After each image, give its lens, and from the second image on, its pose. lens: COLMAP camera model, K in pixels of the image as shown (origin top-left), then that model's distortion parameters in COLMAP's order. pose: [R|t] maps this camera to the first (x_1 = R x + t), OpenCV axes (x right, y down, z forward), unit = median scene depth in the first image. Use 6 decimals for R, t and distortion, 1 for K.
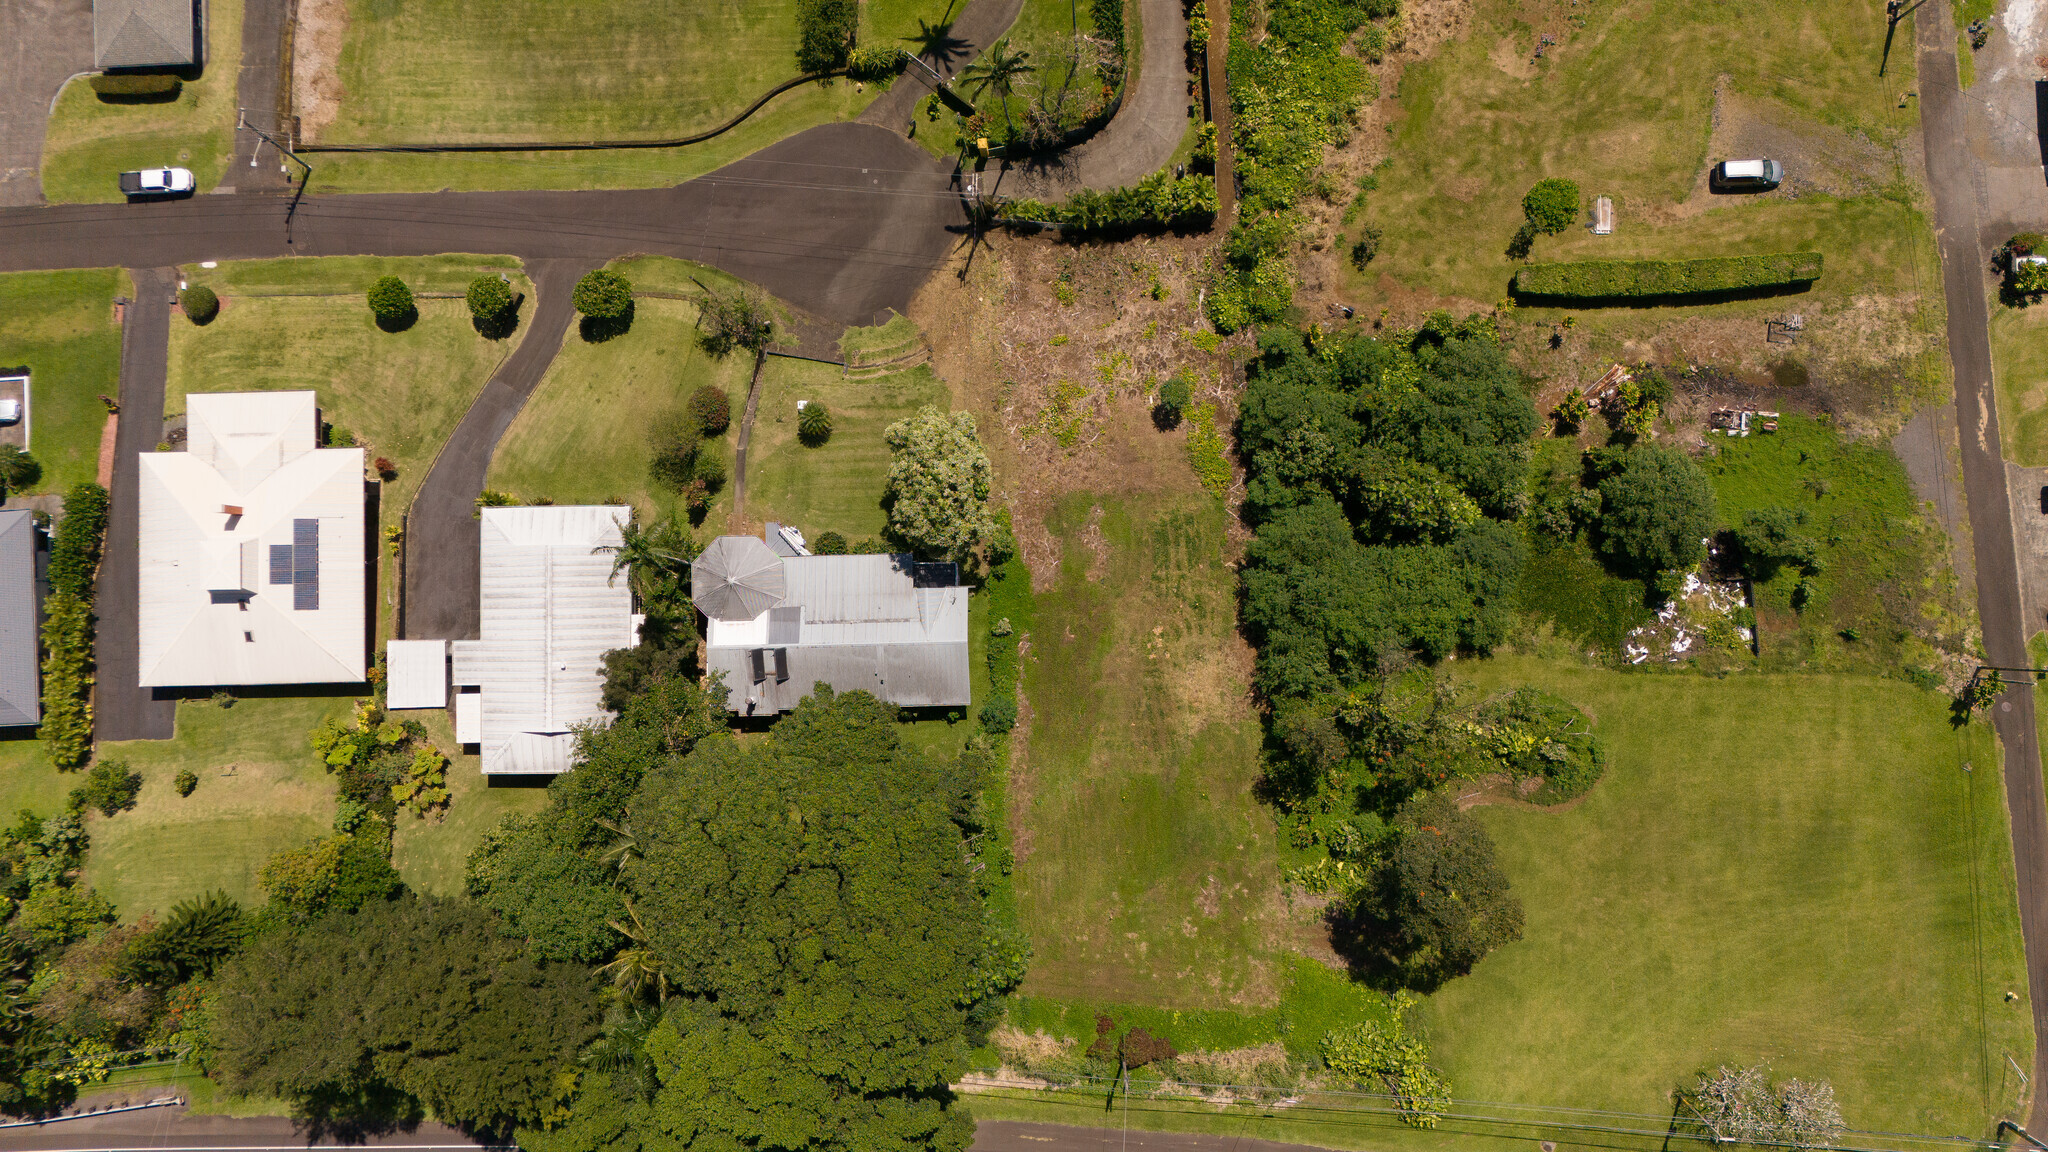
lens RADIAL K [[1478.4, 0, 1024.0], [0, 1478.4, 576.0], [0, 0, 1]] dist [0.147430, -0.321826]
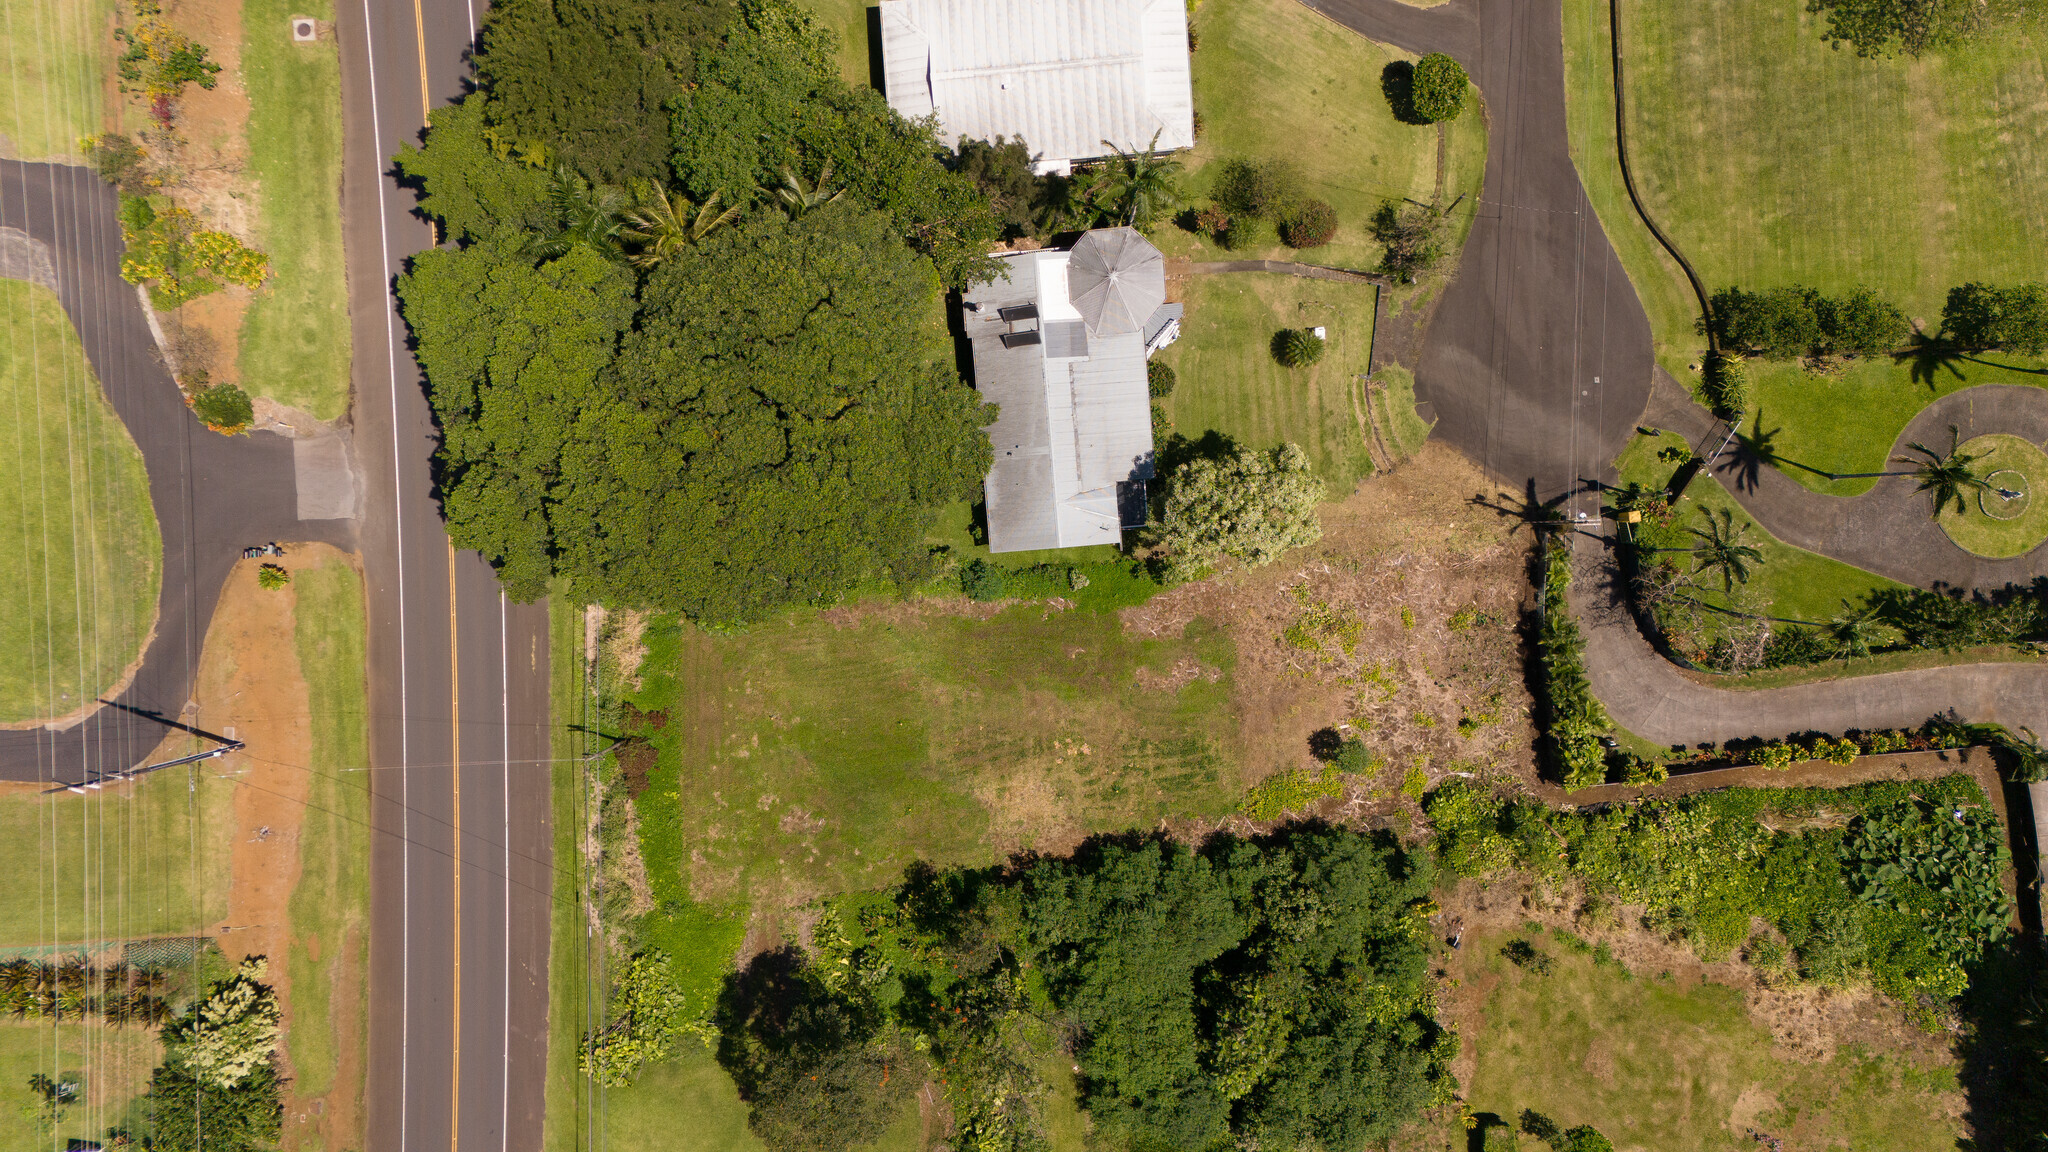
lens RADIAL K [[1505.8, 0, 1030.6], [0, 1505.8, 573.5], [0, 0, 1]] dist [0.083893, -0.086745]
pose [[0.062046, 0.995075, 0.077310, -0.089883], [-0.994456, 0.055047, 0.089596, -0.017994], [0.084900, -0.082440, 0.992973, 0.090056]]
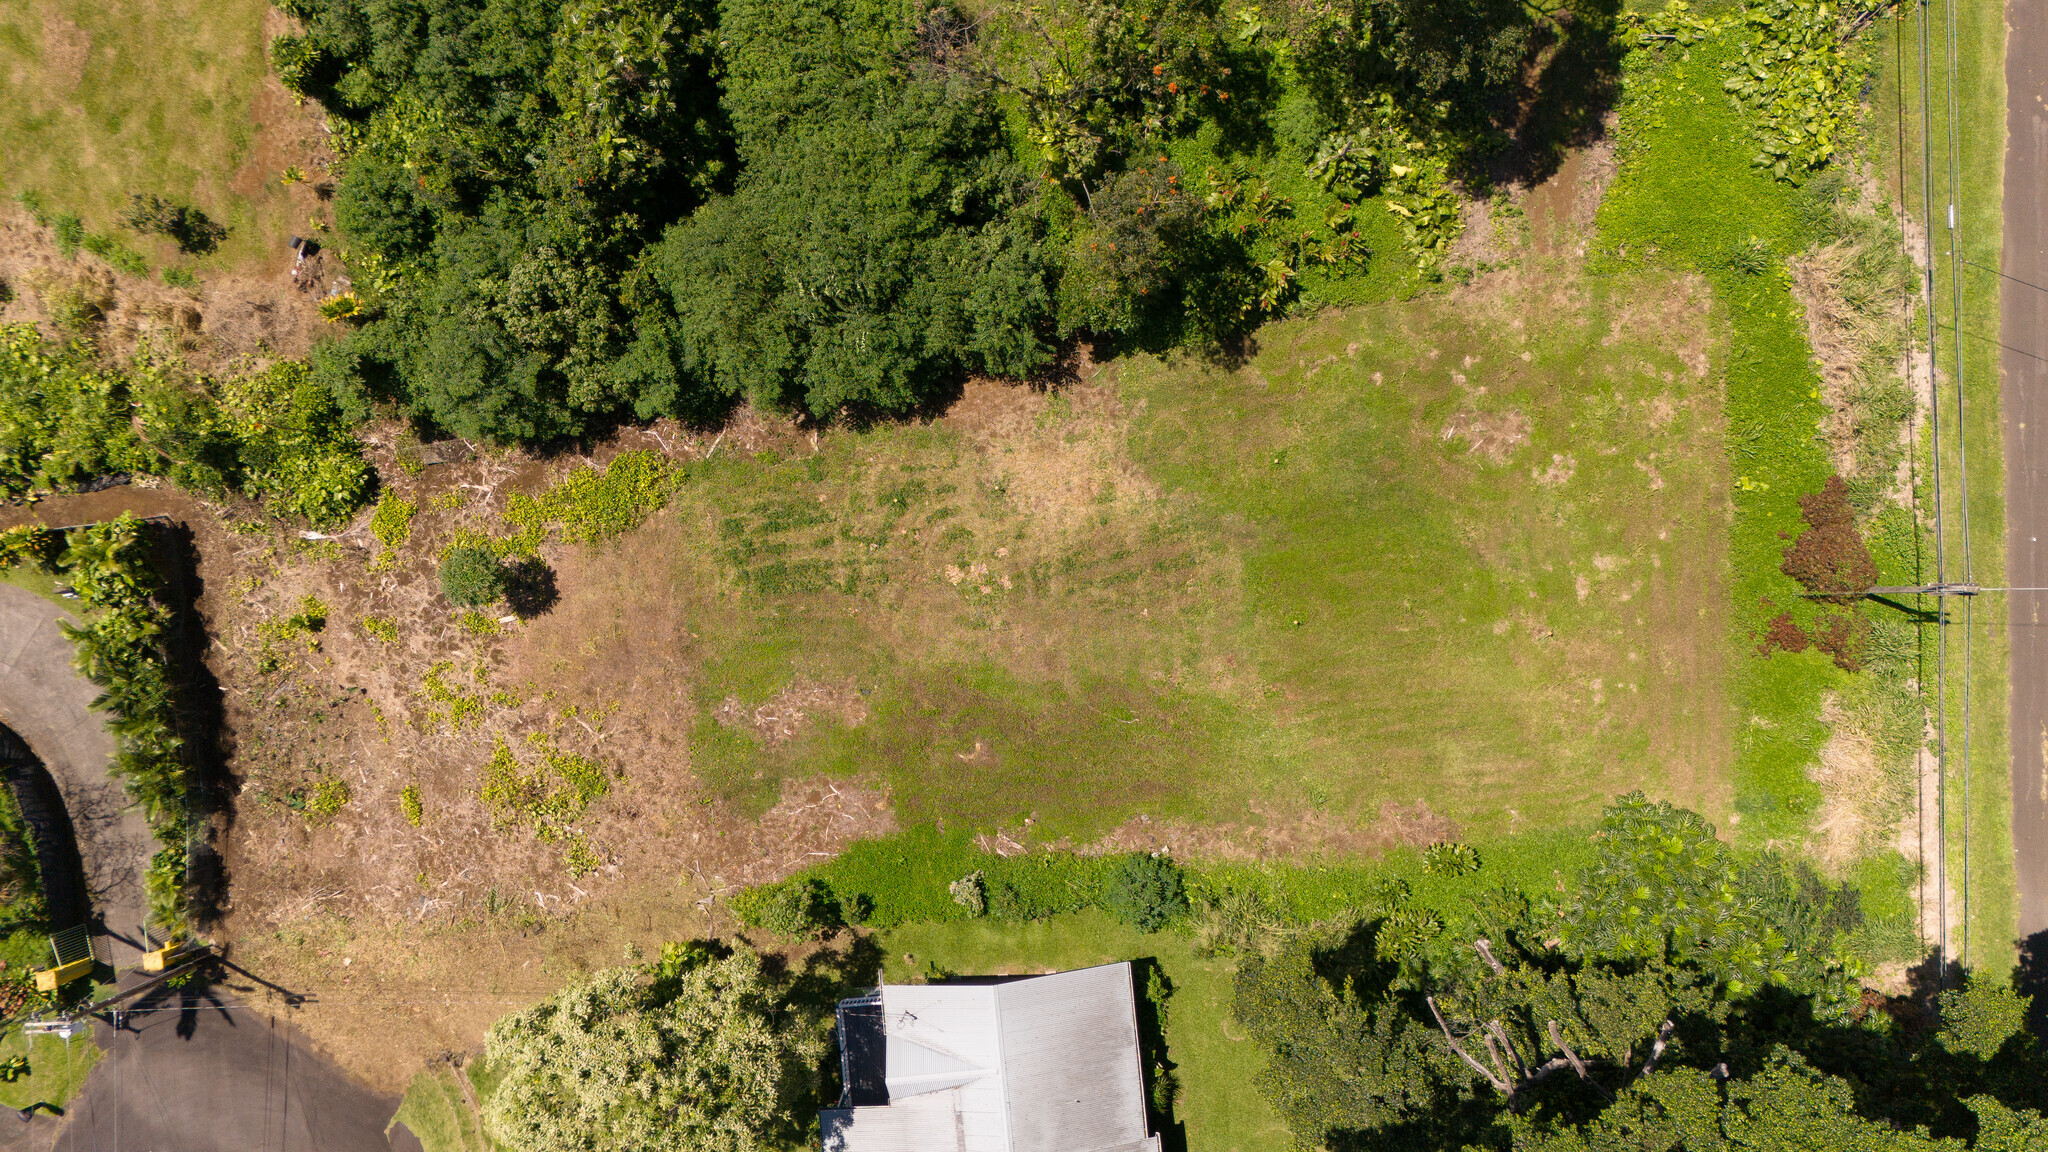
lens RADIAL K [[1532.3, 0, 1024.0], [0, 1532.3, 576.0], [0, 0, 1]] dist [0.064101, -0.037831]
pose [[-0.072645, -0.995855, 0.054722, 0.060058], [0.997243, -0.073359, -0.011146, 0.065846], [0.015114, 0.053762, 0.998439, 0.484915]]
